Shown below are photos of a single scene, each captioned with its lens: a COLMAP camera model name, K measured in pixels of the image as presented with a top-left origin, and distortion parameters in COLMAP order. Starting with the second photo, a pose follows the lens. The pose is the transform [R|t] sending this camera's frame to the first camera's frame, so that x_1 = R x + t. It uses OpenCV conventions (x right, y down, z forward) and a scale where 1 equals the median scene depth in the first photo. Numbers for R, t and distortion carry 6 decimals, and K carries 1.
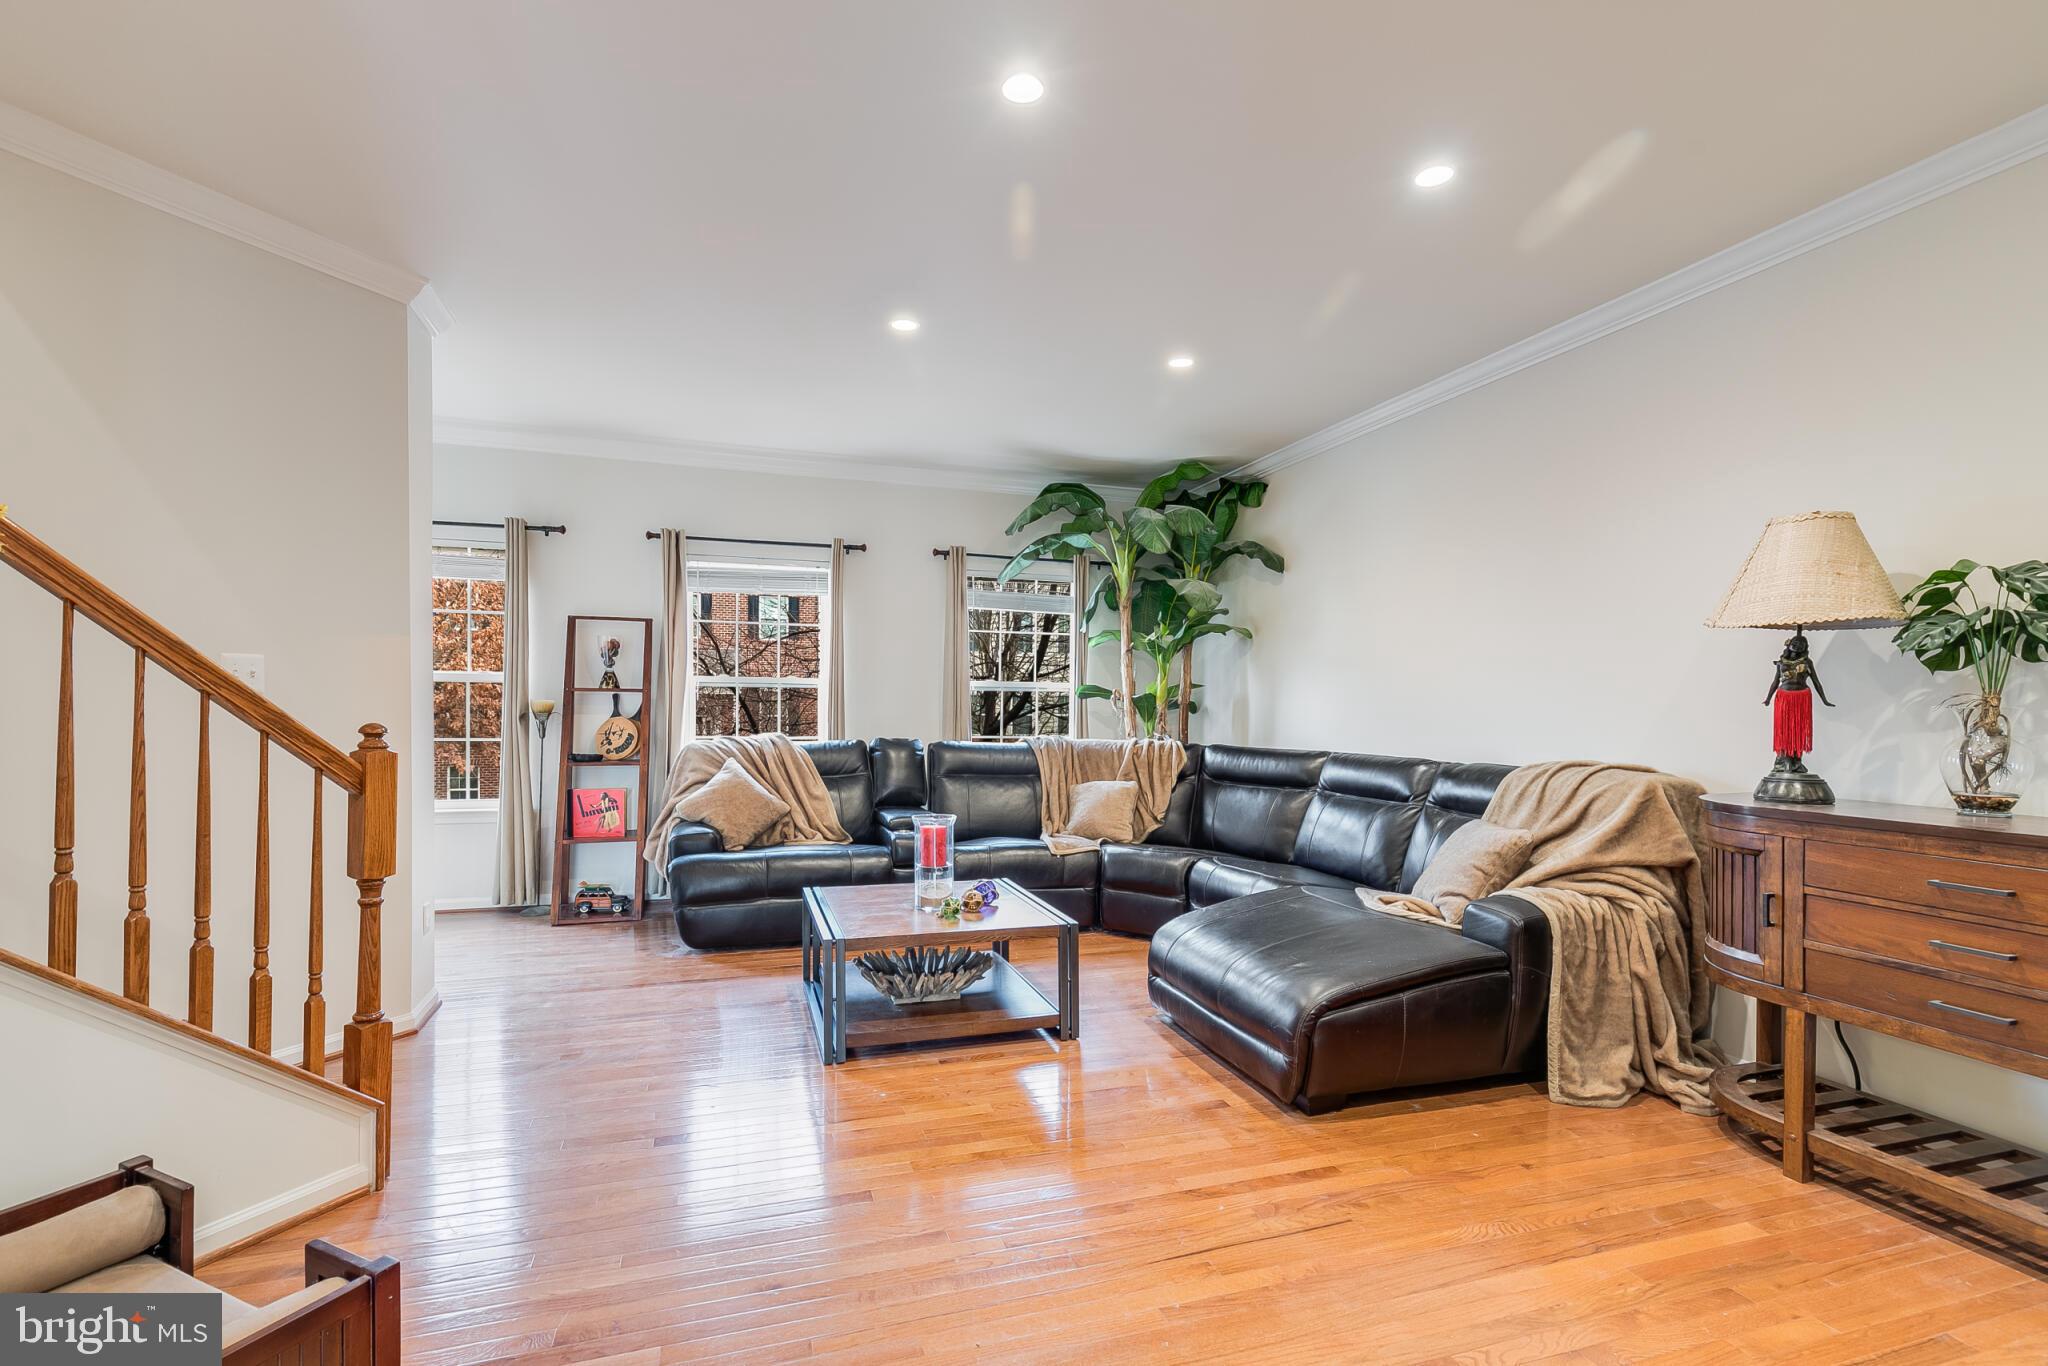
lens RADIAL K [[924.4, 0, 1020.0], [0, 924.4, 689.0], [0, 0, 1]] dist [0.007700, -0.001052]
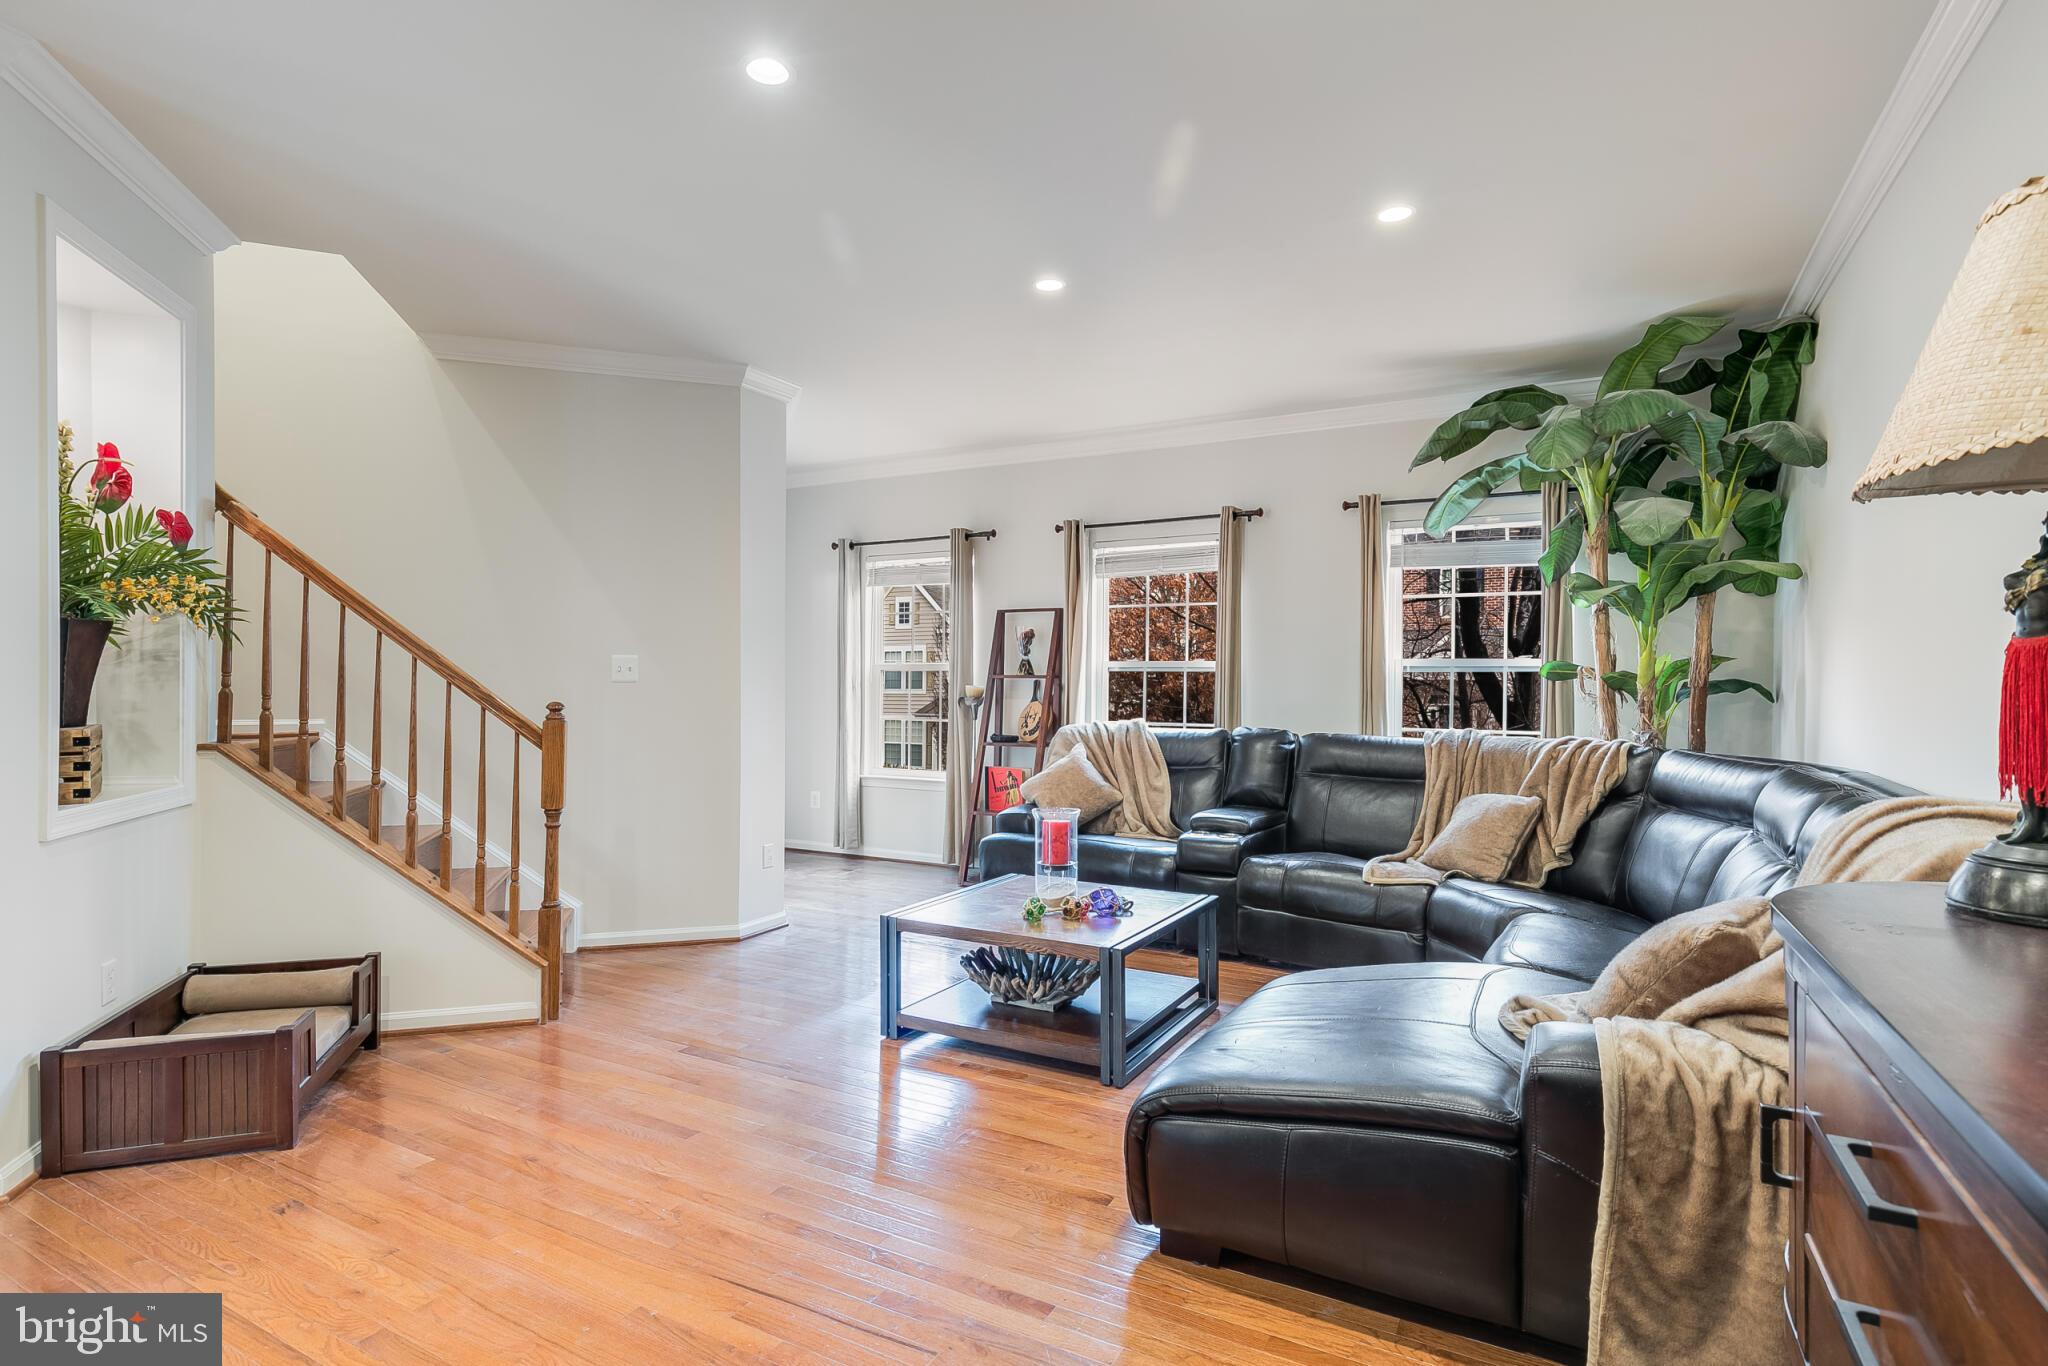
lens RADIAL K [[1005.7, 0, 1027.2], [0, 1005.7, 663.8], [0, 0, 1]] dist [-0.001895, -0.001389]
pose [[0.697333, -0.021942, -0.716411, 0.404437], [0.013329, 0.999755, -0.017646, 0.006997], [0.716623, 0.002756, 0.697455, 0.187767]]
